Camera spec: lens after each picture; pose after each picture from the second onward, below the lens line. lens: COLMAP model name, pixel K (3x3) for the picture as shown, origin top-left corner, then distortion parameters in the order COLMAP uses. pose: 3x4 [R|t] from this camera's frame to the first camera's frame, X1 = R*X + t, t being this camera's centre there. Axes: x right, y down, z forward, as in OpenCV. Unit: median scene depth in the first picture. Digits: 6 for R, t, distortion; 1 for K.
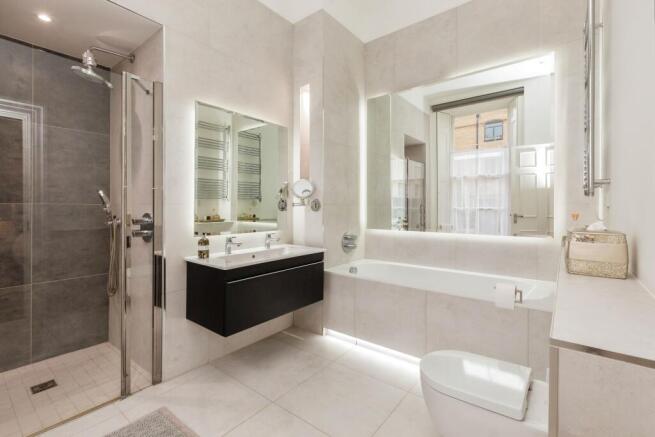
lens RADIAL K [[298.6, 0, 325.5], [0, 298.6, 203.9], [0, 0, 1]] dist [-0.001072, -0.000310]
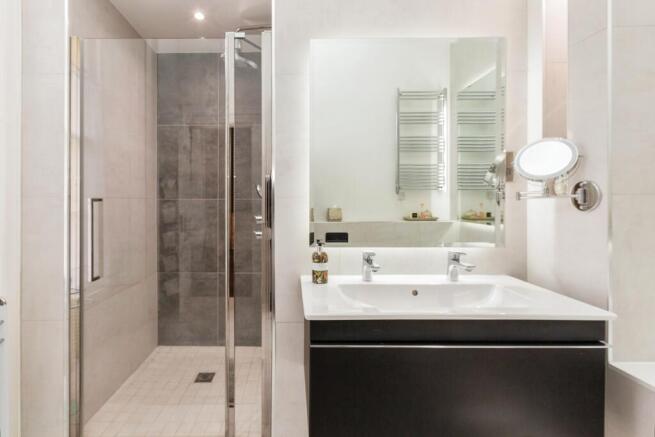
lens RADIAL K [[305.2, 0, 290.9], [0, 305.2, 201.4], [0, 0, 1]] dist [0.000660, -0.000284]
pose [[0.615538, -0.004267, -0.788095, 0.046237], [0.012550, 0.999912, 0.004389, 0.005161], [0.788007, -0.012592, 0.615537, 0.413024]]
